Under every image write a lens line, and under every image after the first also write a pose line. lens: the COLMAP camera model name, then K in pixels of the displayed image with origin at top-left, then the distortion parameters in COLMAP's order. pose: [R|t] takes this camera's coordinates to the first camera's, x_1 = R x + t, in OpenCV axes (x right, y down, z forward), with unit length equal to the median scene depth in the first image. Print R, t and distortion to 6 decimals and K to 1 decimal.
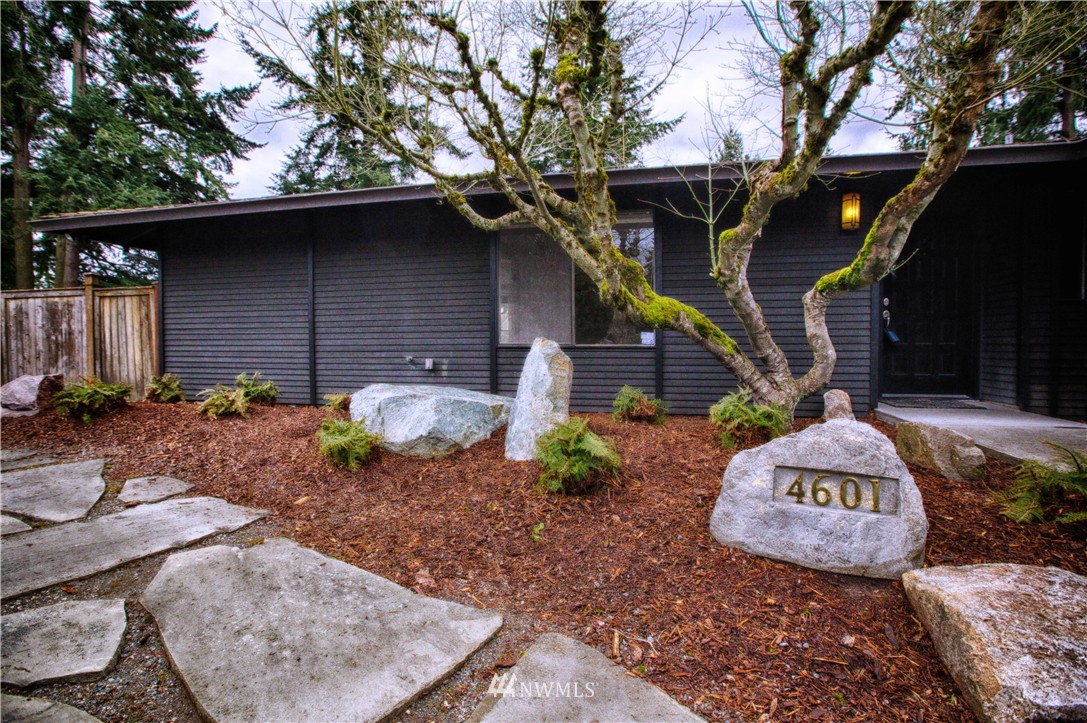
lens RADIAL K [[494.1, 0, 542.5], [0, 494.1, 356.1], [0, 0, 1]] dist [-0.048023, 0.015698]
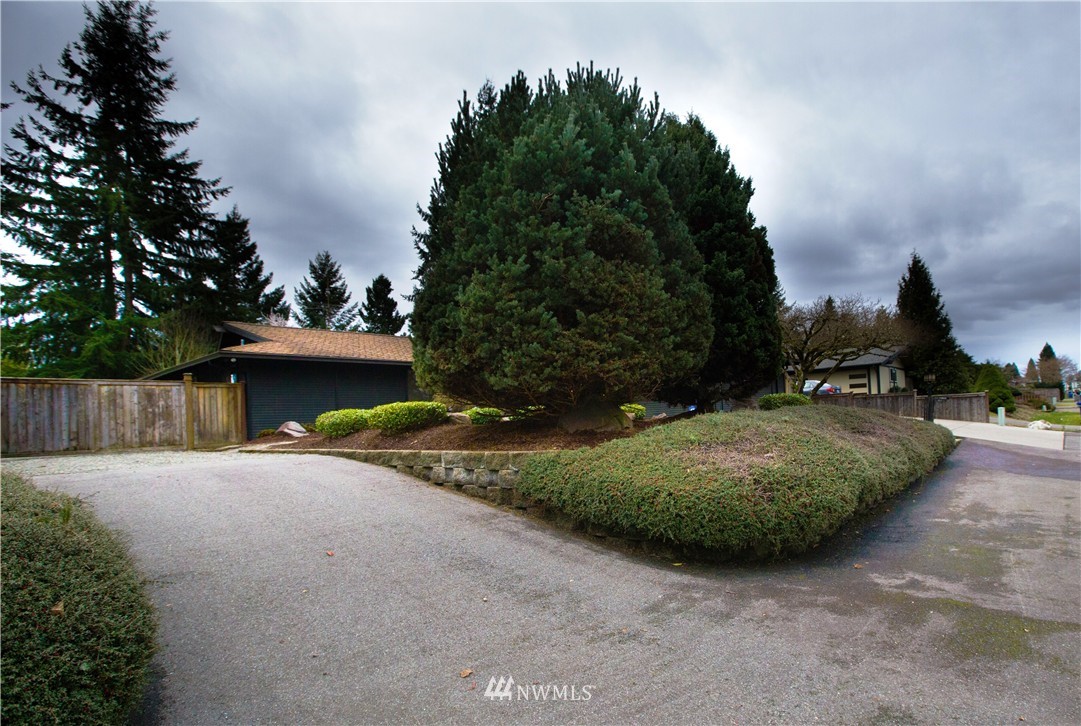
lens RADIAL K [[570.0, 0, 621.8], [0, 570.0, 409.9], [0, 0, 1]] dist [-0.065754, 0.026738]
pose [[0.449981, -0.001340, 0.893037, -2.057200], [0.063188, 0.997540, -0.030343, 0.125996], [-0.890800, 0.070083, 0.448959, -1.352370]]
